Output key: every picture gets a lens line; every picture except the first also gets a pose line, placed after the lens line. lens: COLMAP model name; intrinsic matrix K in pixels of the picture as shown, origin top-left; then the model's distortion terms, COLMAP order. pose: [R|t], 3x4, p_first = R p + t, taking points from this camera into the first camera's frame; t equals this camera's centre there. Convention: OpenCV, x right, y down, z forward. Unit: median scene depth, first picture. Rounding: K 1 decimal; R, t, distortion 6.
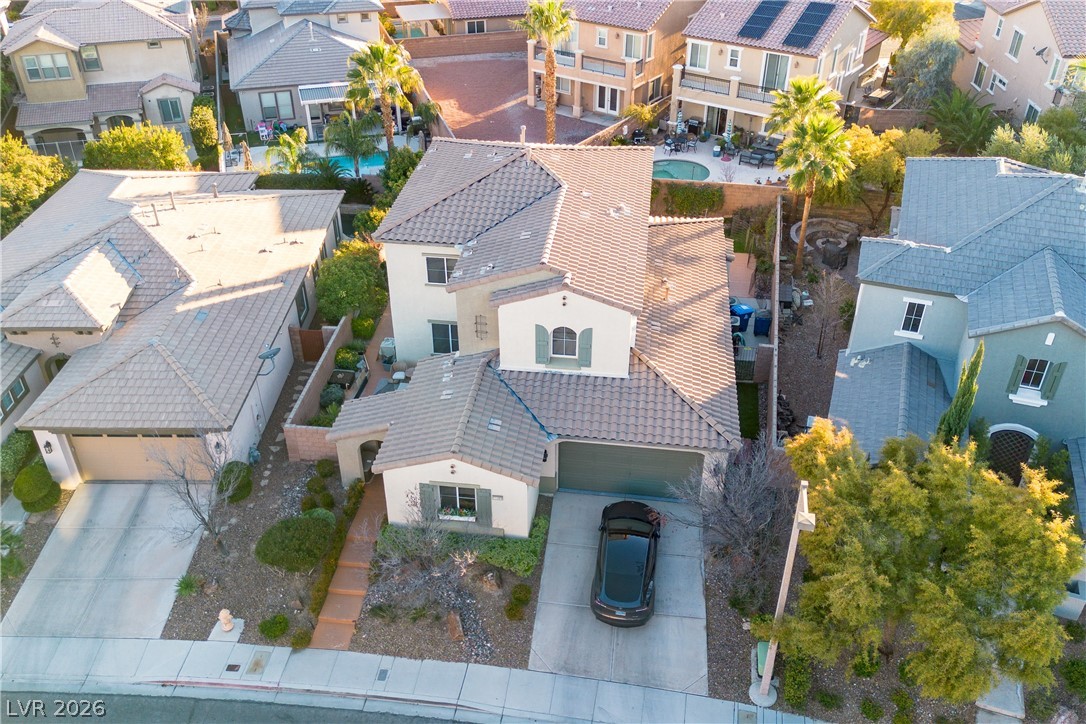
lens RADIAL K [[910.8, 0, 536.6], [0, 910.8, 360.9], [0, 0, 1]] dist [0.075448, -0.071956]
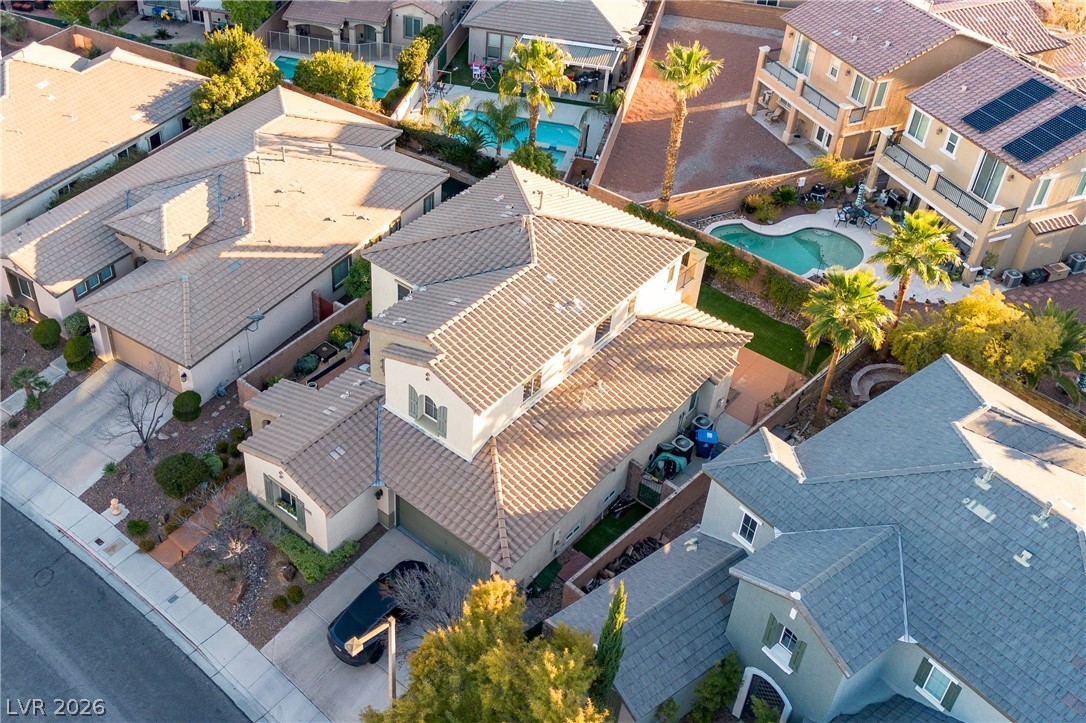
lens RADIAL K [[1094.7, 0, 424.5], [0, 1094.7, 283.8], [0, 0, 1]] dist [0.118998, -0.180463]
pose [[0.824740, 0.346708, -0.446763, 0.538924], [-0.323741, 0.937216, 0.129686, -0.316673], [0.463677, 0.037679, 0.885203, -0.191764]]
